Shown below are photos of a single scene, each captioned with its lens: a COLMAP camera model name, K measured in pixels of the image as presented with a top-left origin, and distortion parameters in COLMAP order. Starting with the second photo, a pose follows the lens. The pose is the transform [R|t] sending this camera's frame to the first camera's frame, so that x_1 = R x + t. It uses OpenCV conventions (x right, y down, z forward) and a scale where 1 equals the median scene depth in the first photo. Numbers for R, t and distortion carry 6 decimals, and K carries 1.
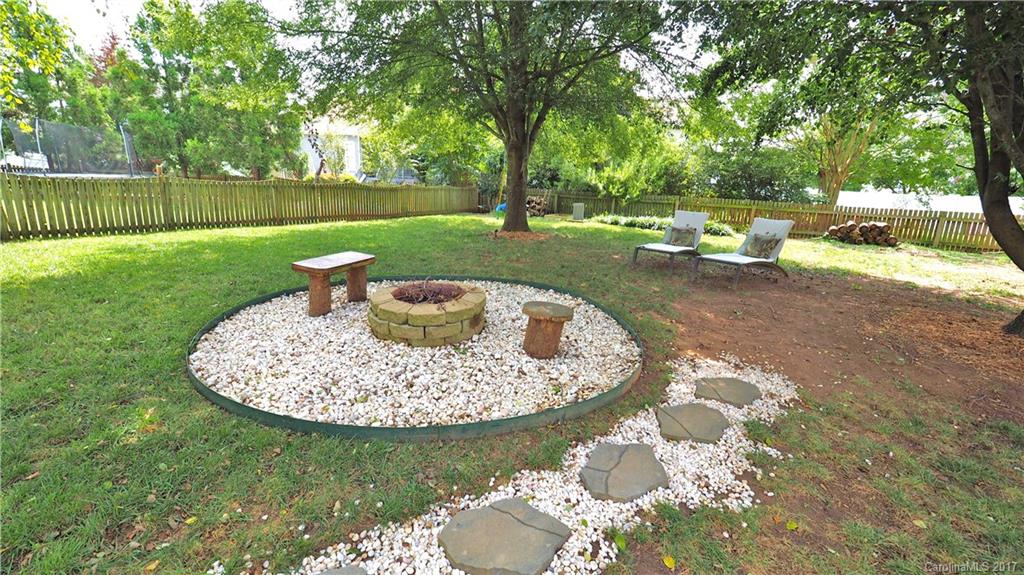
lens RADIAL K [[427.9, 0, 515.0], [0, 427.9, 282.3], [0, 0, 1]] dist [0.000212, 0.000239]
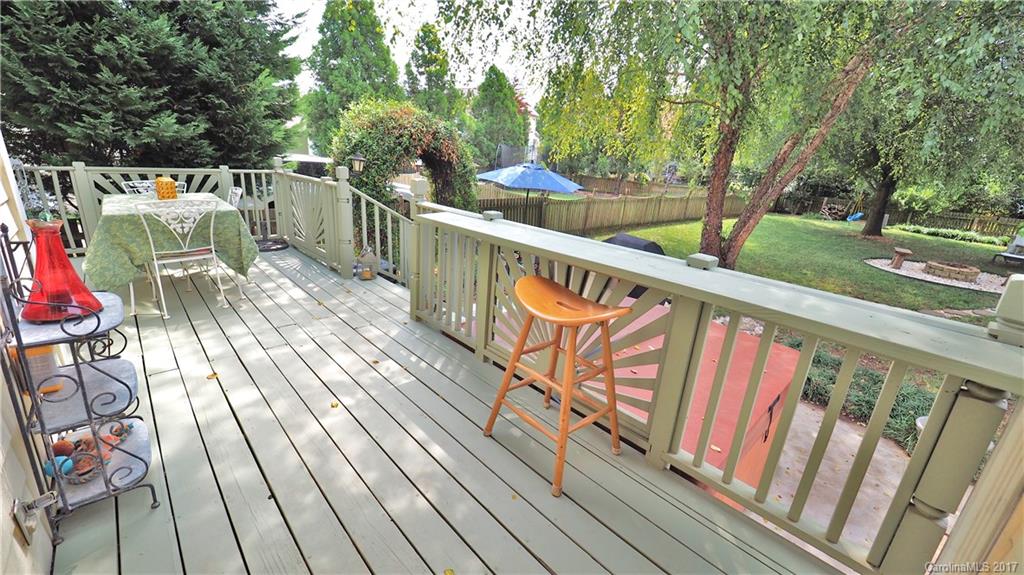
lens RADIAL K [[427.9, 0, 515.0], [0, 427.9, 282.3], [0, 0, 1]] dist [0.000212, 0.000239]
pose [[0.944831, 0.125116, -0.302723, -0.554838], [-0.109289, 0.991630, 0.068740, 0.069245], [0.308790, -0.031863, 0.950597, -0.708513]]
